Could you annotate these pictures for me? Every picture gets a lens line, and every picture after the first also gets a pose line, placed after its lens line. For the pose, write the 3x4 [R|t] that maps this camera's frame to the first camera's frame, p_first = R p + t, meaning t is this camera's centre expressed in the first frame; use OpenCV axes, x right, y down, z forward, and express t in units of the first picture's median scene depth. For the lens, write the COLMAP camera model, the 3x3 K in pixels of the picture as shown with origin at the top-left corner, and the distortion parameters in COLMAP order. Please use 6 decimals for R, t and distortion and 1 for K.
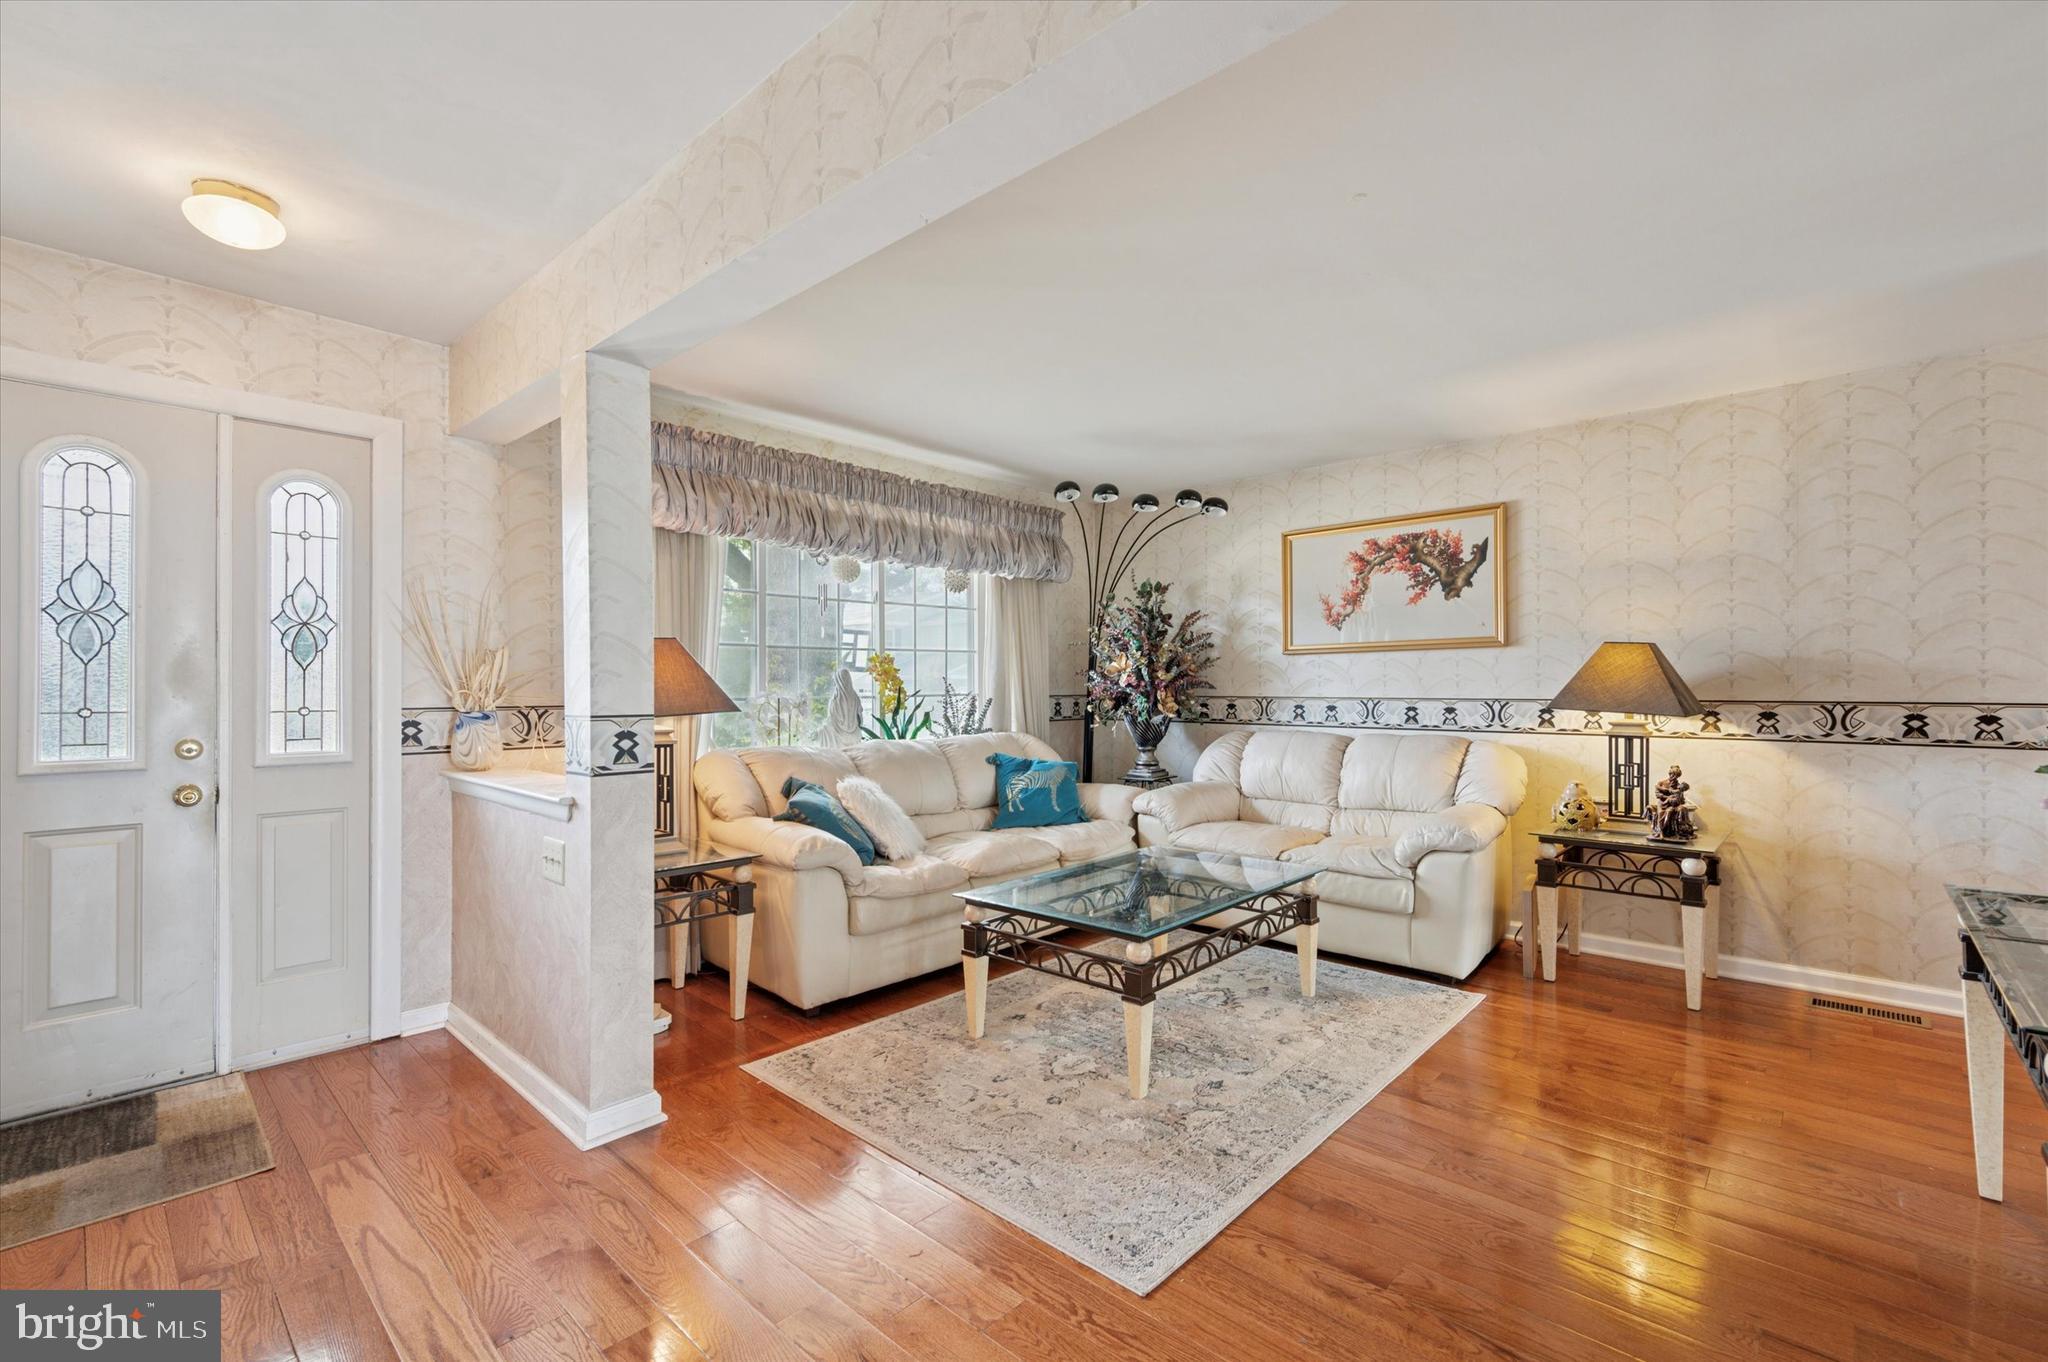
lens RADIAL K [[866.4, 0, 1022.7], [0, 866.4, 649.7], [0, 0, 1]] dist [-0.000025, 0.000075]
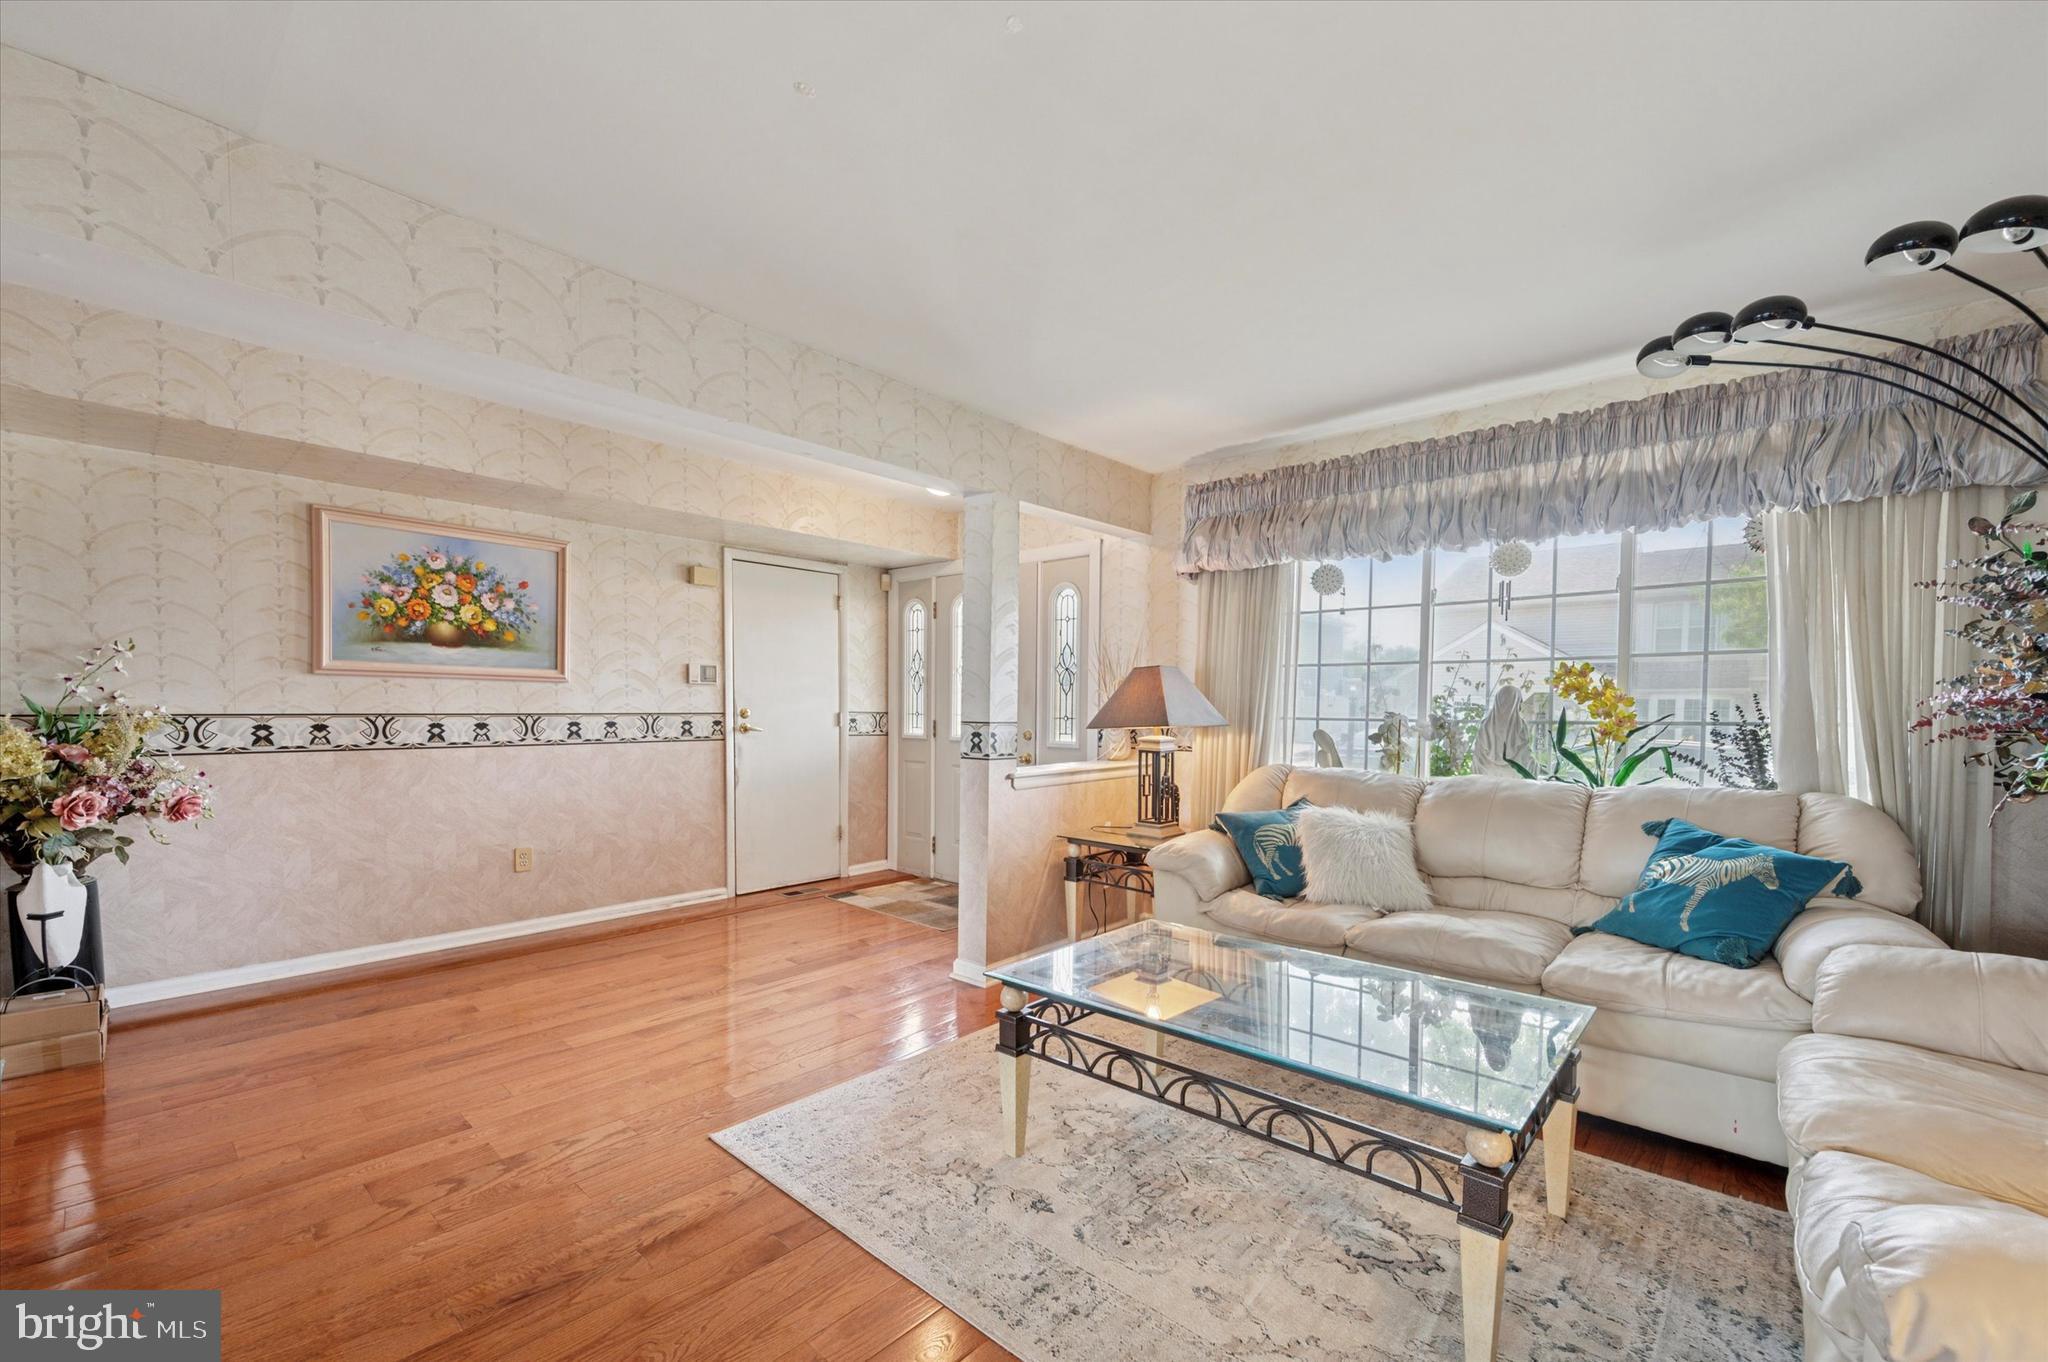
lens RADIAL K [[835.3, 0, 1021.9], [0, 835.3, 686.4], [0, 0, 1]] dist [0.001517, -0.000058]
pose [[0.028371, -0.019340, -0.999410, 0.870637], [0.036866, 0.999153, -0.018288, 0.034050], [0.998917, -0.036325, 0.029060, 0.852536]]
